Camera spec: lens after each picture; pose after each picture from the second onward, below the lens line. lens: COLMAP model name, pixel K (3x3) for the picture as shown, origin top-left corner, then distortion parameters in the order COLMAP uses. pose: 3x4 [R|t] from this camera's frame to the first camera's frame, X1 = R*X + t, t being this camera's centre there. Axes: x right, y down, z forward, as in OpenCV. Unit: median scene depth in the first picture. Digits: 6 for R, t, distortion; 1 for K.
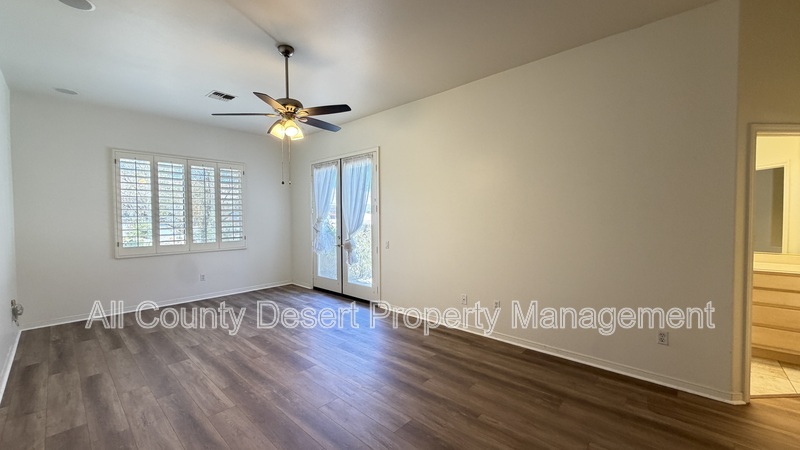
lens RADIAL K [[318.9, 0, 400.0], [0, 318.9, 222.9], [0, 0, 1]] dist [0.000994, -0.000213]
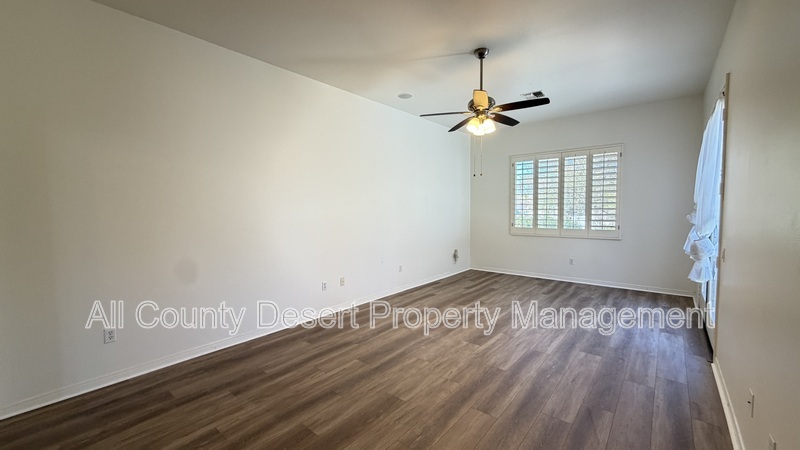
lens RADIAL K [[318.9, 0, 397.4], [0, 318.9, 222.7], [0, 0, 1]] dist [0.000994, -0.000213]
pose [[0.040333, 0.051808, -0.997842, 0.735555], [-0.010564, 0.998621, 0.051422, -0.012102], [0.999130, 0.008467, 0.040825, 0.655841]]
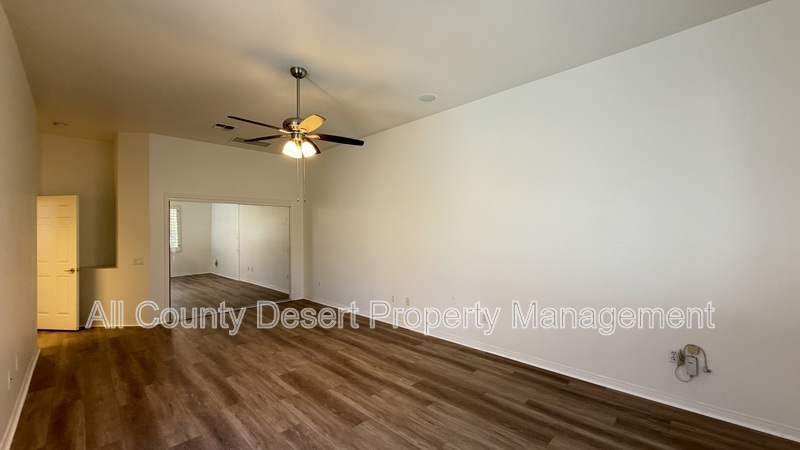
lens RADIAL K [[318.9, 0, 398.4], [0, 318.9, 223.4], [0, 0, 1]] dist [0.000994, -0.000213]
pose [[-0.999049, 0.020436, 0.038512, -0.684281], [0.020409, 0.999791, -0.001085, -0.041366], [-0.038526, -0.000298, -0.999258, 1.962784]]
